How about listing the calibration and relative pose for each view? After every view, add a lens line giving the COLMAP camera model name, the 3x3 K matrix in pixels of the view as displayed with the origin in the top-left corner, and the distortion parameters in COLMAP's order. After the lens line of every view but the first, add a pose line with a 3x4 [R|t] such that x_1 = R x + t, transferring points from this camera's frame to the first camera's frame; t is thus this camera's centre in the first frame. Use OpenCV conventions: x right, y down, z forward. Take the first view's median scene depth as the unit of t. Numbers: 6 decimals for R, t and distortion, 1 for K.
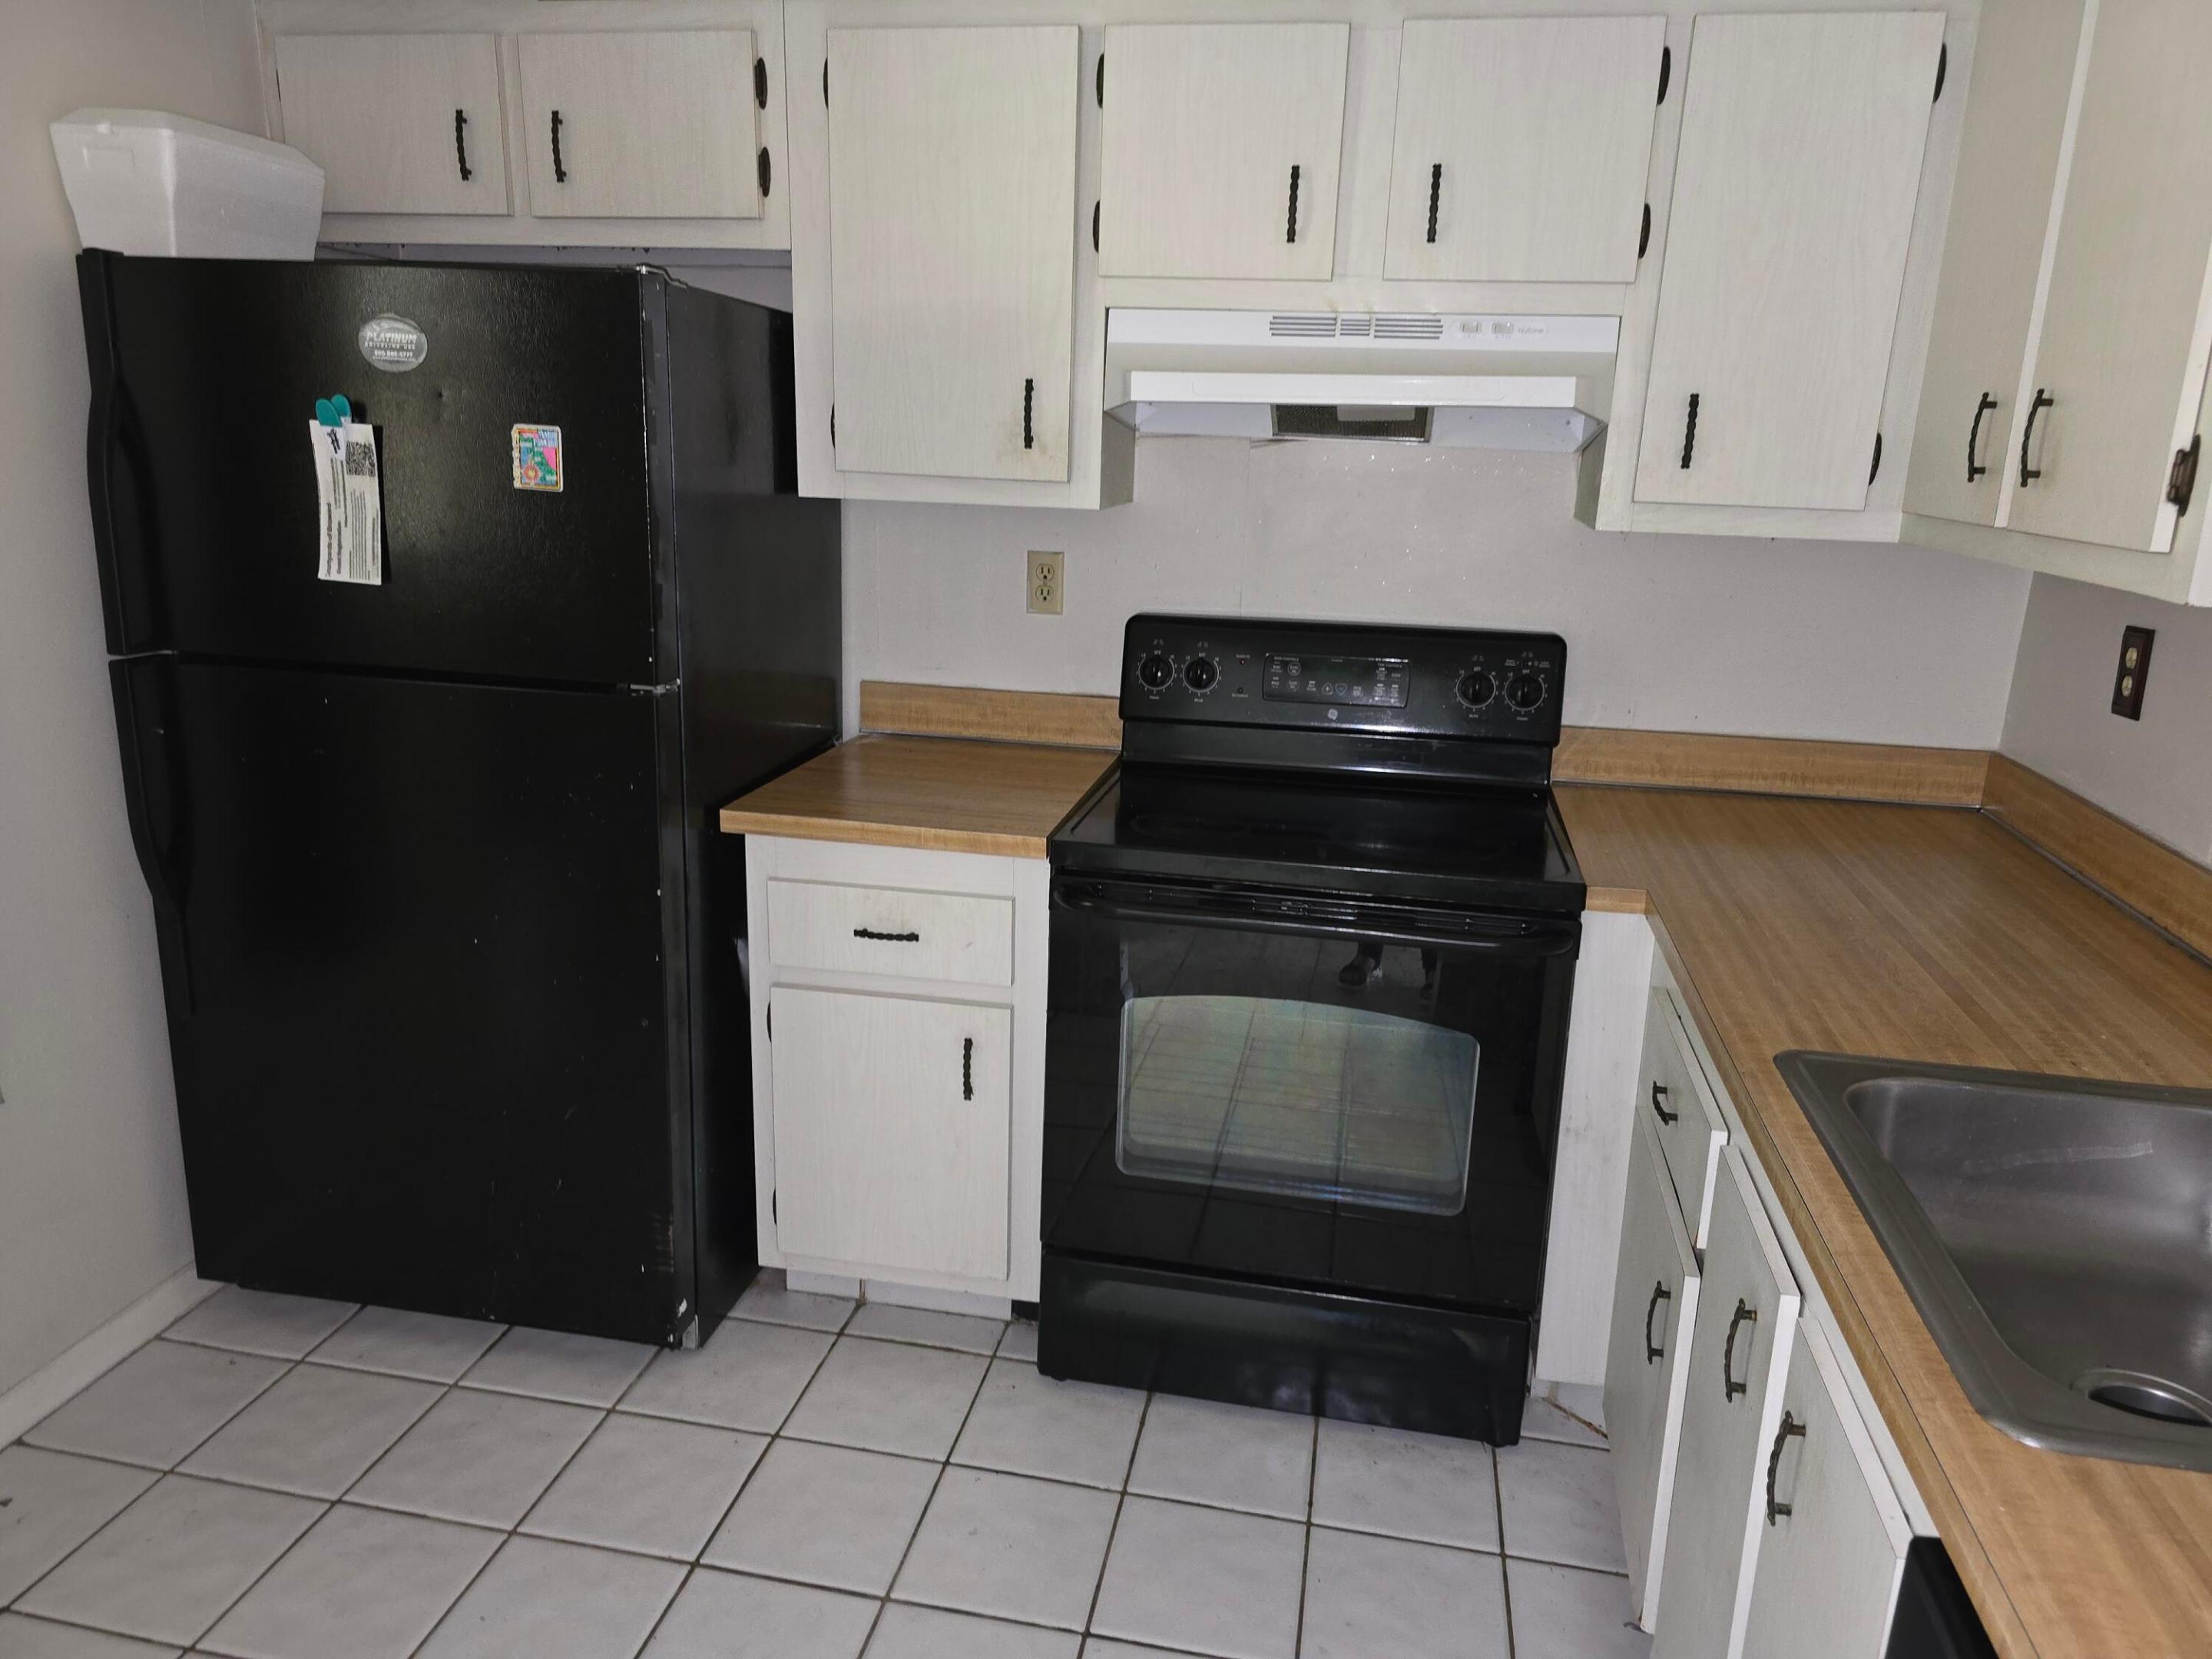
lens RADIAL K [[1497.0, 0, 1096.5], [0, 1497.0, 831.8], [0, 0, 1]] dist [0.062576, -0.053281]
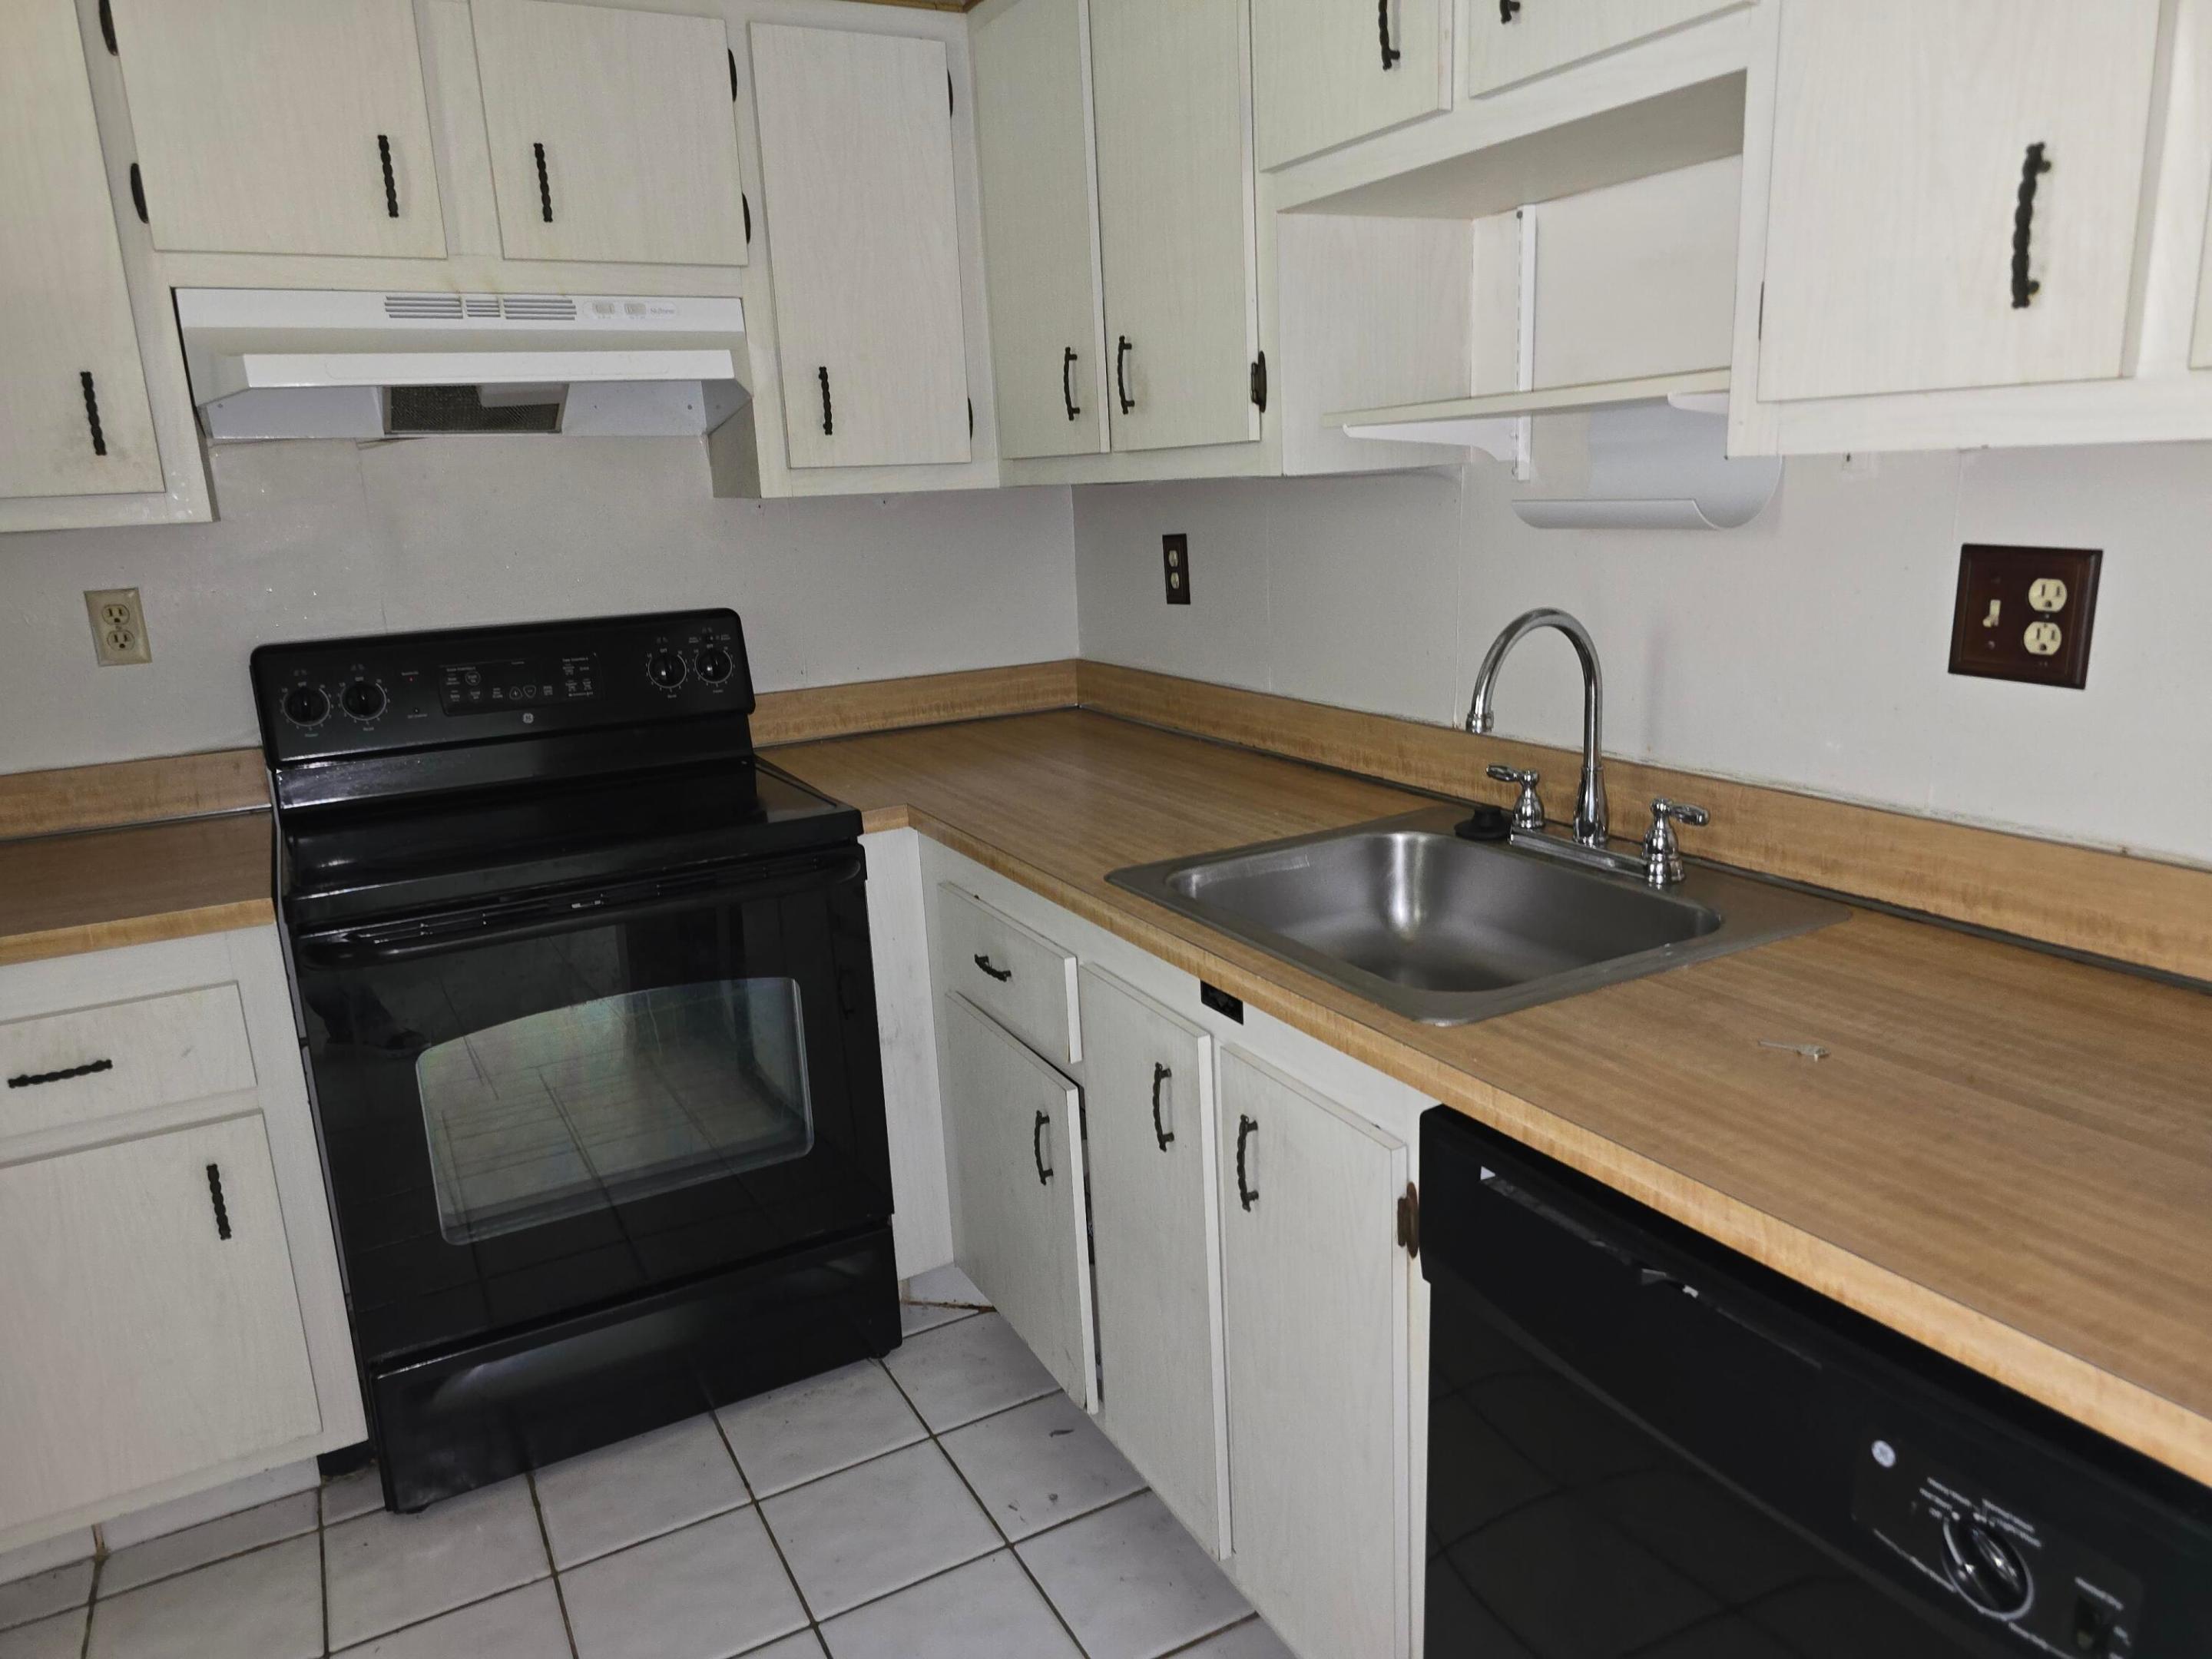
lens RADIAL K [[1497.0, 0, 1095.2], [0, 1497.0, 832.5], [0, 0, 1]] dist [0.062576, -0.053281]
pose [[0.773597, -0.212670, 0.596925, -0.174881], [0.233074, 0.971461, 0.044051, 0.038749], [-0.589258, 0.105050, 0.801086, 0.030284]]
